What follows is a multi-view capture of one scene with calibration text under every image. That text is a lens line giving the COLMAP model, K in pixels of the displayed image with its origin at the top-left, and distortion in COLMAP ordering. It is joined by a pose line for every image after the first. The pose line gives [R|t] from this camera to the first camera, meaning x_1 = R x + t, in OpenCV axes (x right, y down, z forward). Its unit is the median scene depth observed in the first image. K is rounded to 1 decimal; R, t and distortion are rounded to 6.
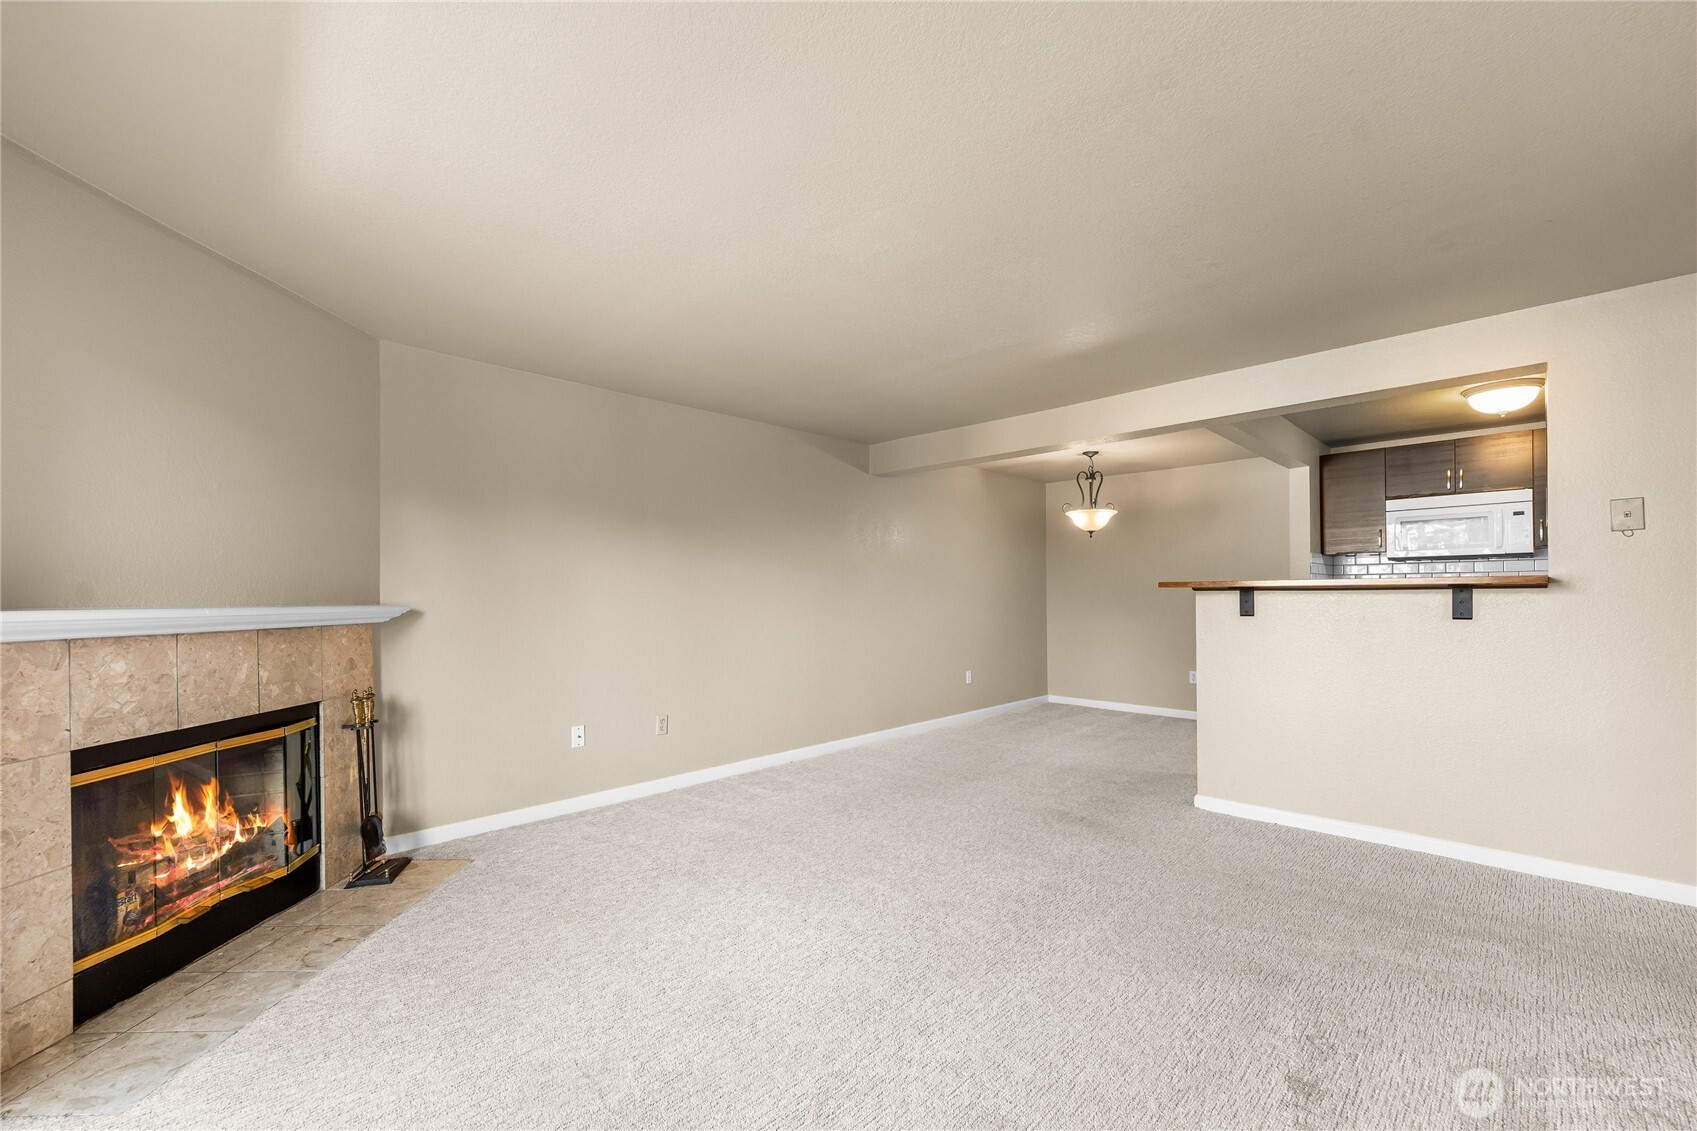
lens RADIAL K [[694.7, 0, 846.9], [0, 694.7, 591.1], [0, 0, 1]] dist [-0.001741, 0.000023]
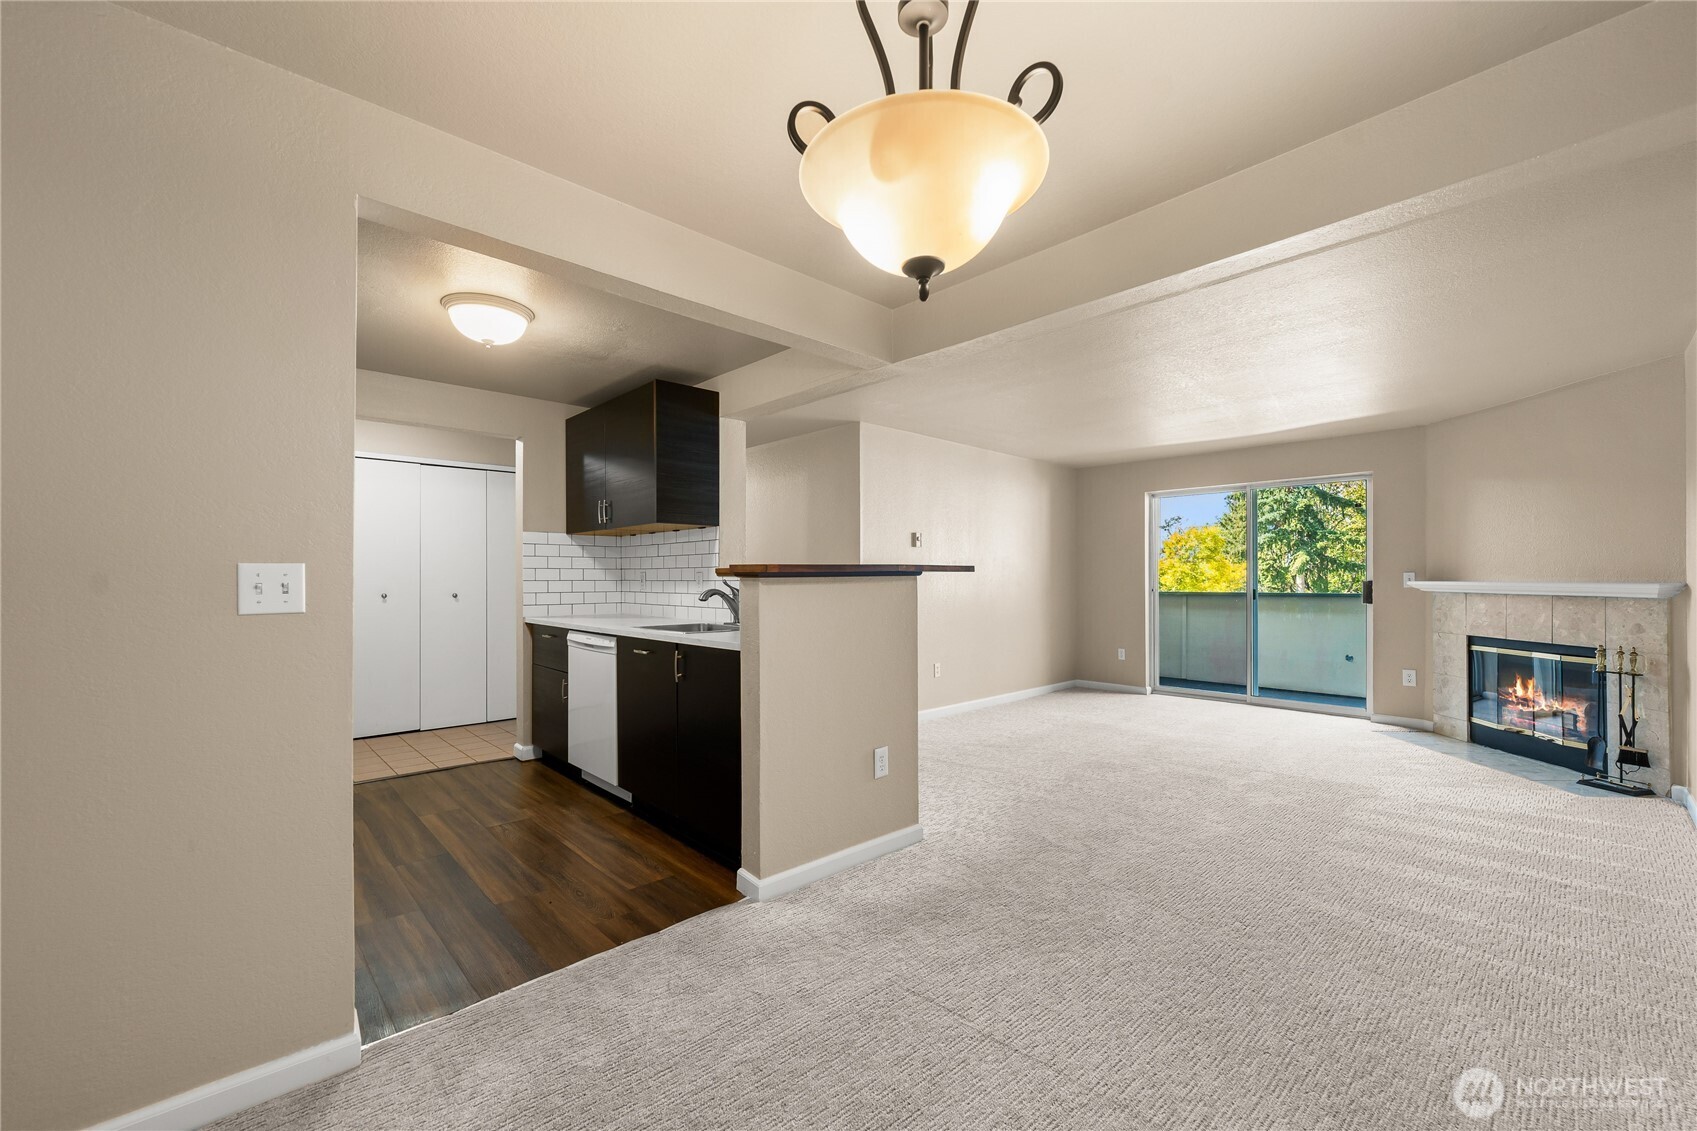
lens RADIAL K [[687.7, 0, 847.1], [0, 687.7, 573.0], [0, 0, 1]] dist [0.001110, -0.000006]
pose [[-0.999153, 0.007158, 0.040512, 0.702672], [0.006573, 0.999872, -0.014577, 0.010543], [-0.040612, -0.014298, -0.999073, 2.317623]]
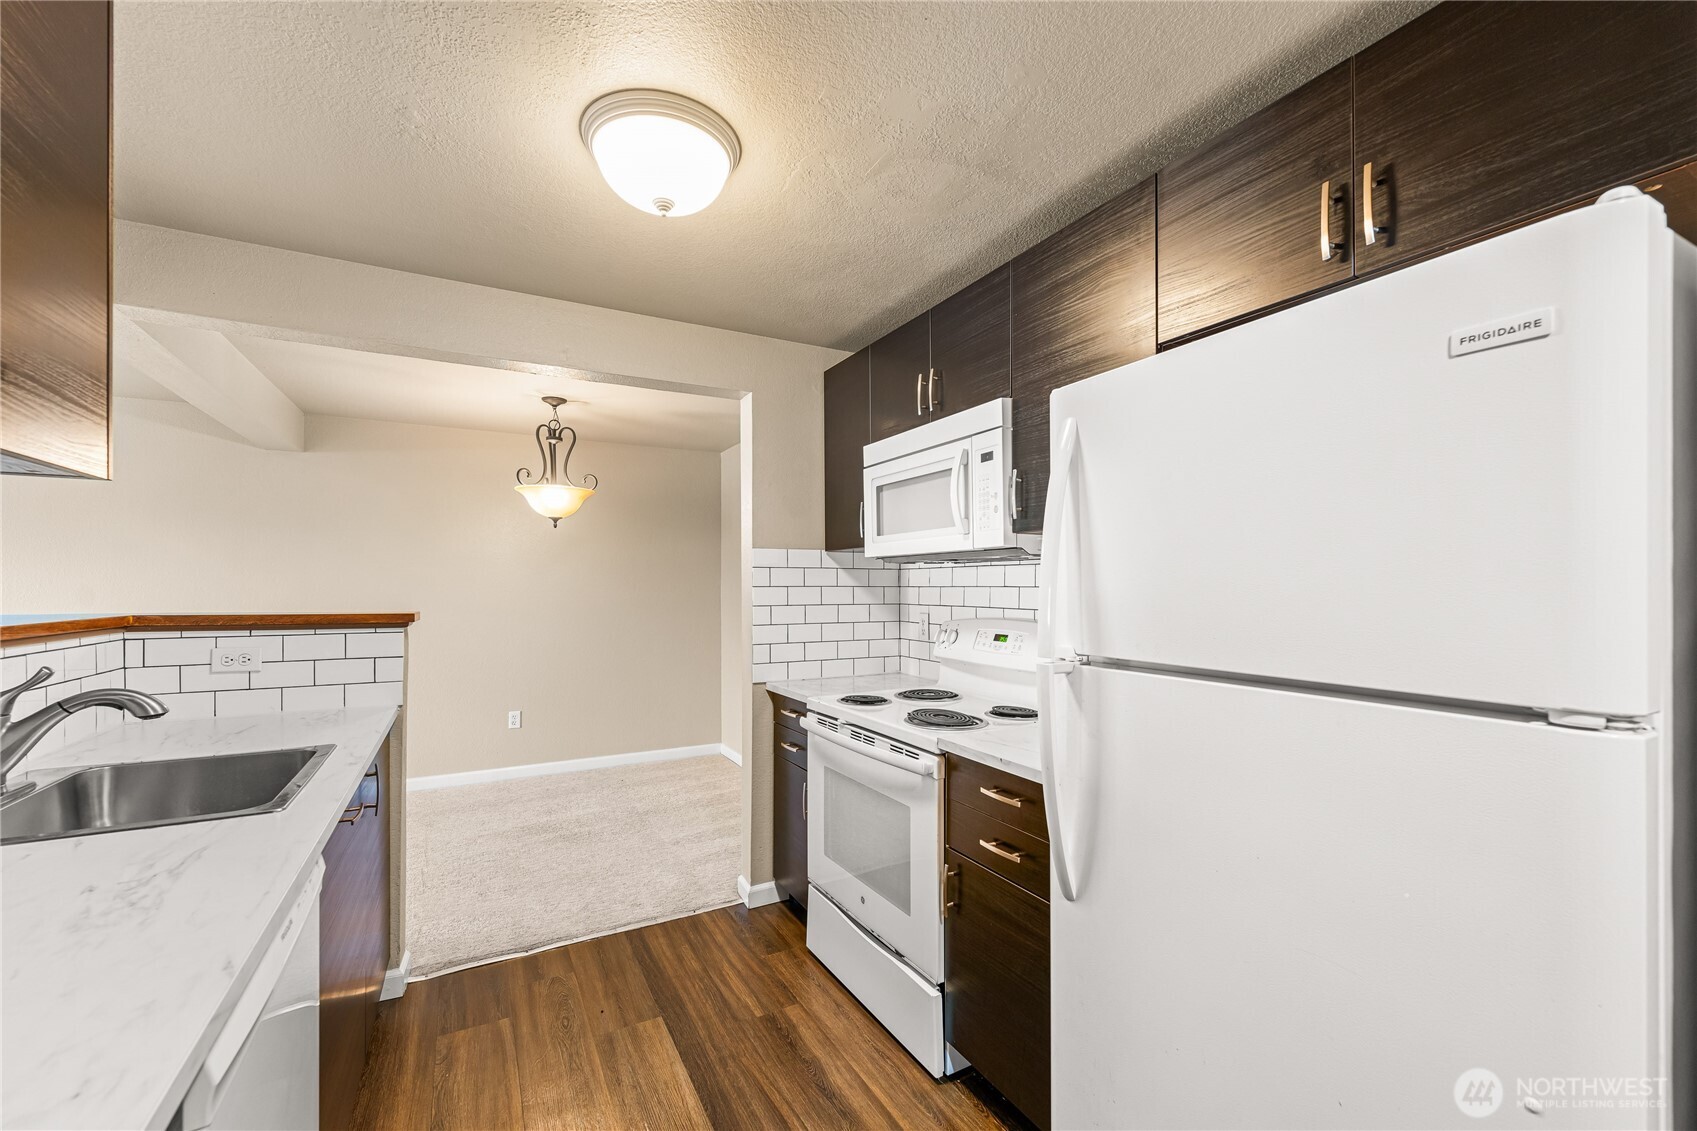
lens RADIAL K [[694.7, 0, 846.9], [0, 694.7, 591.1], [0, 0, 1]] dist [-0.001741, 0.000023]
pose [[0.958885, 0.008589, -0.283664, 1.558180], [-0.005118, 0.999903, 0.012975, -0.050418], [0.283748, -0.010990, 0.958836, 0.852584]]
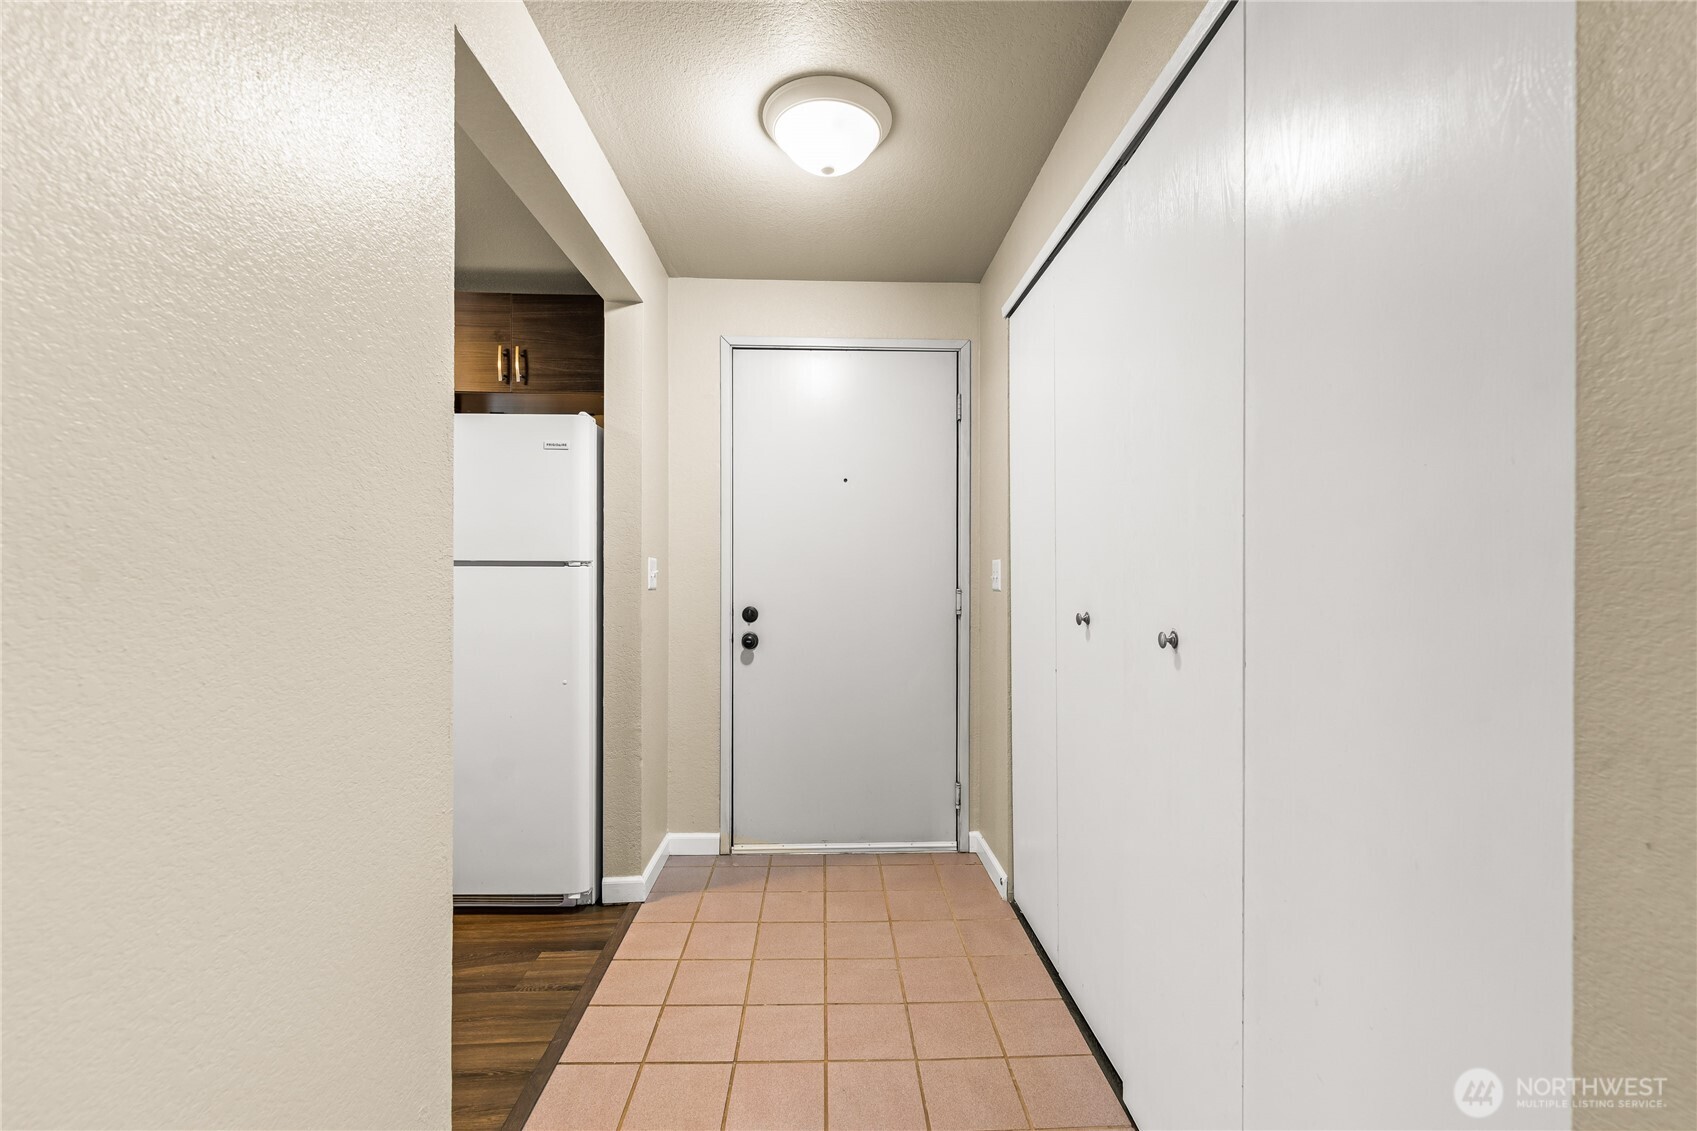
lens RADIAL K [[687.7, 0, 847.1], [0, 687.7, 573.0], [0, 0, 1]] dist [0.001110, -0.000006]
pose [[0.684742, 0.007110, 0.728751, 1.390263], [-0.012639, 0.999918, 0.002120, -0.007024], [-0.728676, -0.010662, 0.684776, 0.434634]]
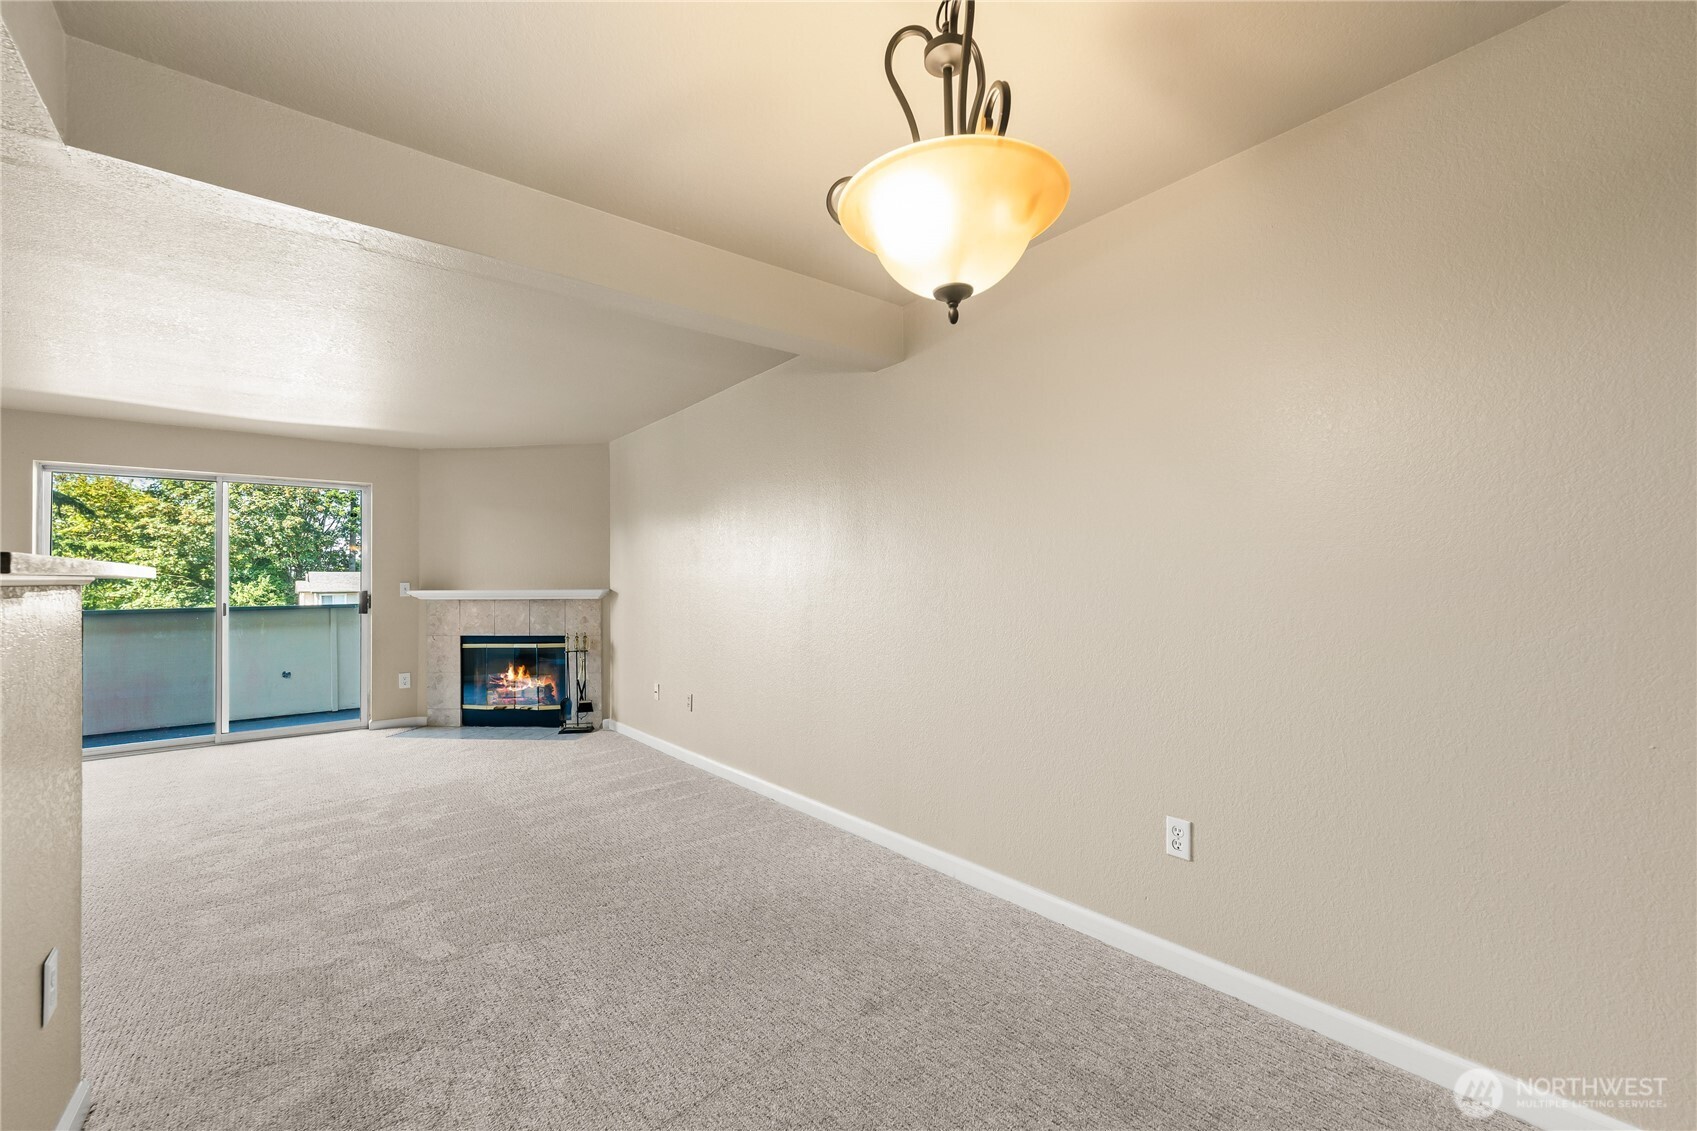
lens RADIAL K [[687.7, 0, 847.1], [0, 687.7, 573.0], [0, 0, 1]] dist [0.001110, -0.000006]
pose [[-0.109179, -0.007506, -0.993994, 1.095250], [0.018253, 0.999788, -0.009554, 0.006682], [0.993854, -0.019187, -0.109019, 1.911372]]
